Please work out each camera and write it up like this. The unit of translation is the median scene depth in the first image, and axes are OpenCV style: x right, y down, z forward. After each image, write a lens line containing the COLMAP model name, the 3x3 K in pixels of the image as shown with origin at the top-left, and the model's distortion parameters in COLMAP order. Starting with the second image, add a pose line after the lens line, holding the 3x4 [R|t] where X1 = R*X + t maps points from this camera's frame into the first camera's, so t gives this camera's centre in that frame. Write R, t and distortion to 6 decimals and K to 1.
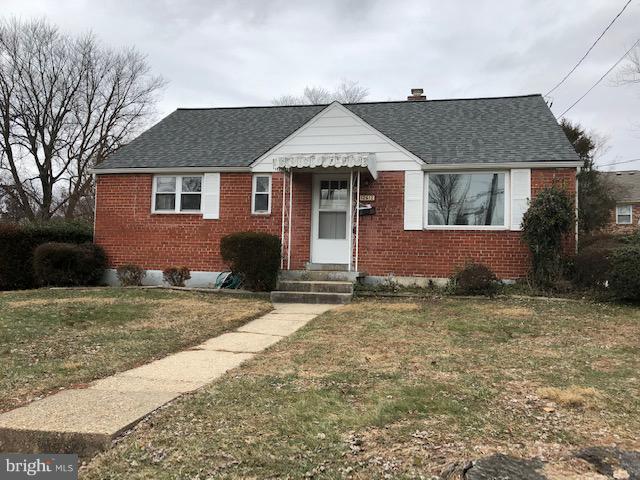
lens RADIAL K [[530.2, 0, 322.3], [0, 530.2, 238.3], [0, 0, 1]] dist [0.067761, -0.076543]
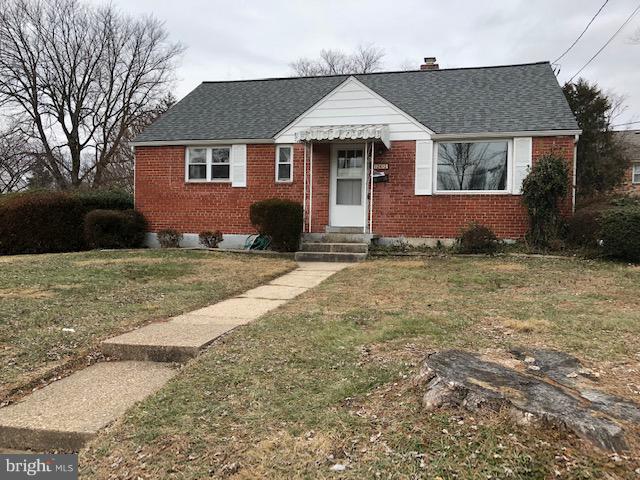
lens RADIAL K [[530.2, 0, 319.8], [0, 530.2, 238.4], [0, 0, 1]] dist [0.067761, -0.076543]
pose [[0.999263, -0.008035, -0.037528, -0.001340], [0.010719, 0.997355, 0.071888, -0.007834], [0.036851, -0.072237, 0.996707, -0.105759]]
